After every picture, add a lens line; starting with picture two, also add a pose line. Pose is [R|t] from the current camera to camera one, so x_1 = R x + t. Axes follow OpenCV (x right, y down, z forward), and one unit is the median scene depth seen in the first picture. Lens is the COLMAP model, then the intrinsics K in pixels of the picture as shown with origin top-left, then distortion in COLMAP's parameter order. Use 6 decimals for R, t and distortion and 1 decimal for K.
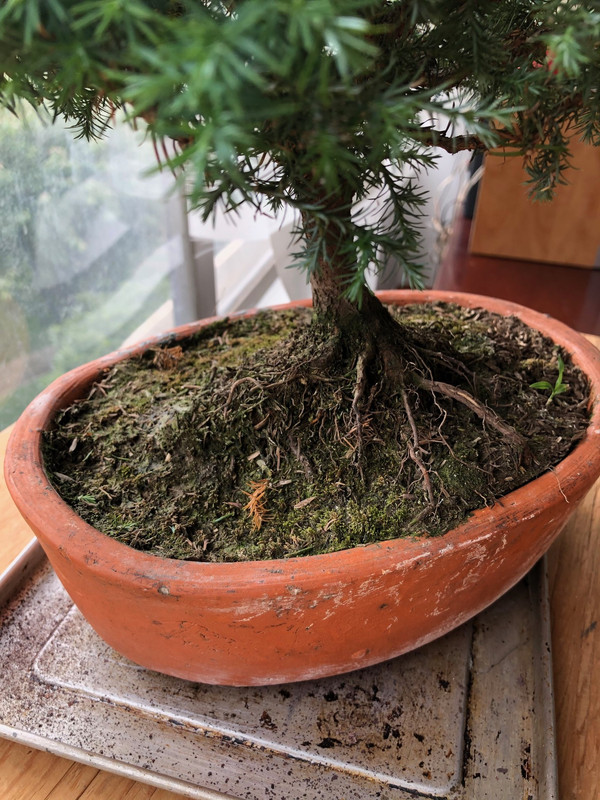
lens RADIAL K [[649.3, 0, 280.7], [0, 649.3, 402.2], [0, 0, 1]] dist [0.085663, -0.174524]
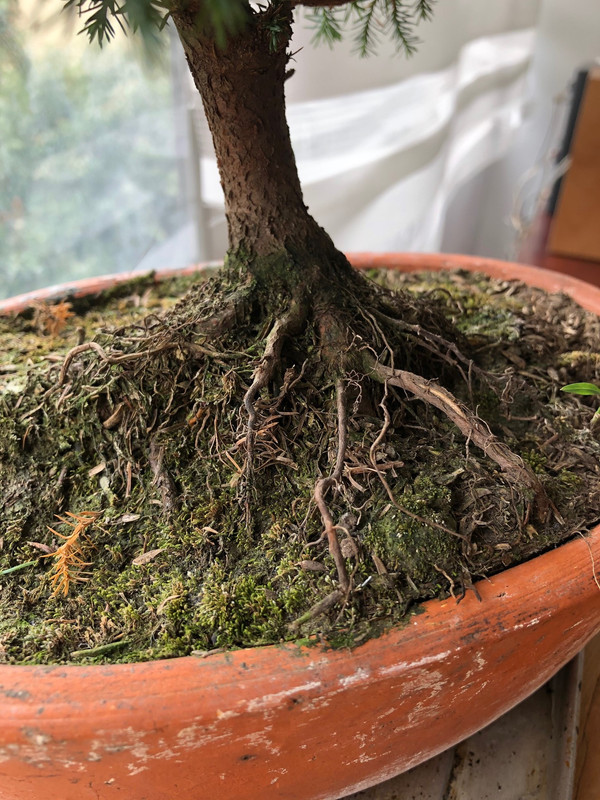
lens RADIAL K [[660.4, 0, 288.8], [0, 660.4, 396.7], [0, 0, 1]] dist [-0.011649, -0.000412]
pose [[0.992595, 0.068629, -0.100224, 0.201277], [-0.069765, 0.997532, -0.007865, 0.004910], [0.099437, 0.014799, 0.994934, 0.389610]]
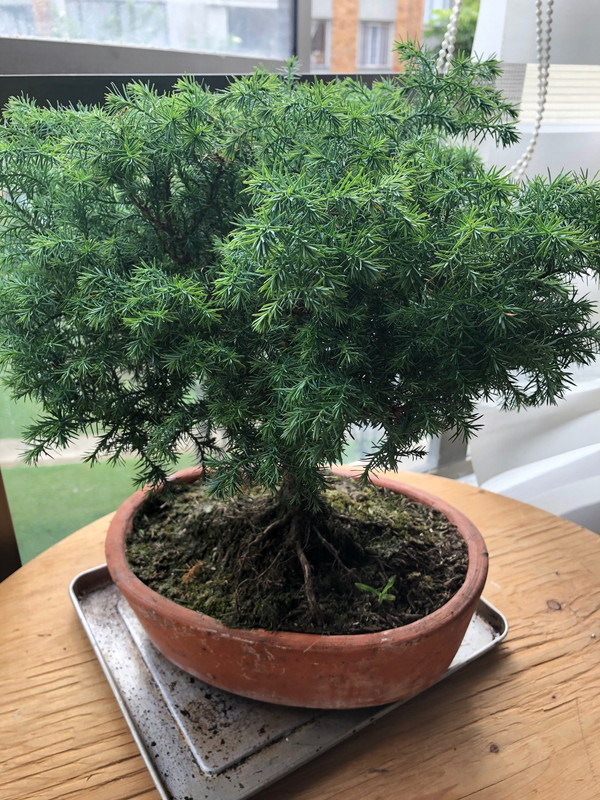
lens RADIAL K [[660.4, 0, 288.8], [0, 660.4, 396.7], [0, 0, 1]] dist [-0.011649, -0.000412]
pose [[0.736767, 0.287335, -0.612056, 1.135903], [-0.338853, 0.940242, 0.033508, -0.457233], [0.585109, 0.182709, 0.790104, -0.430069]]
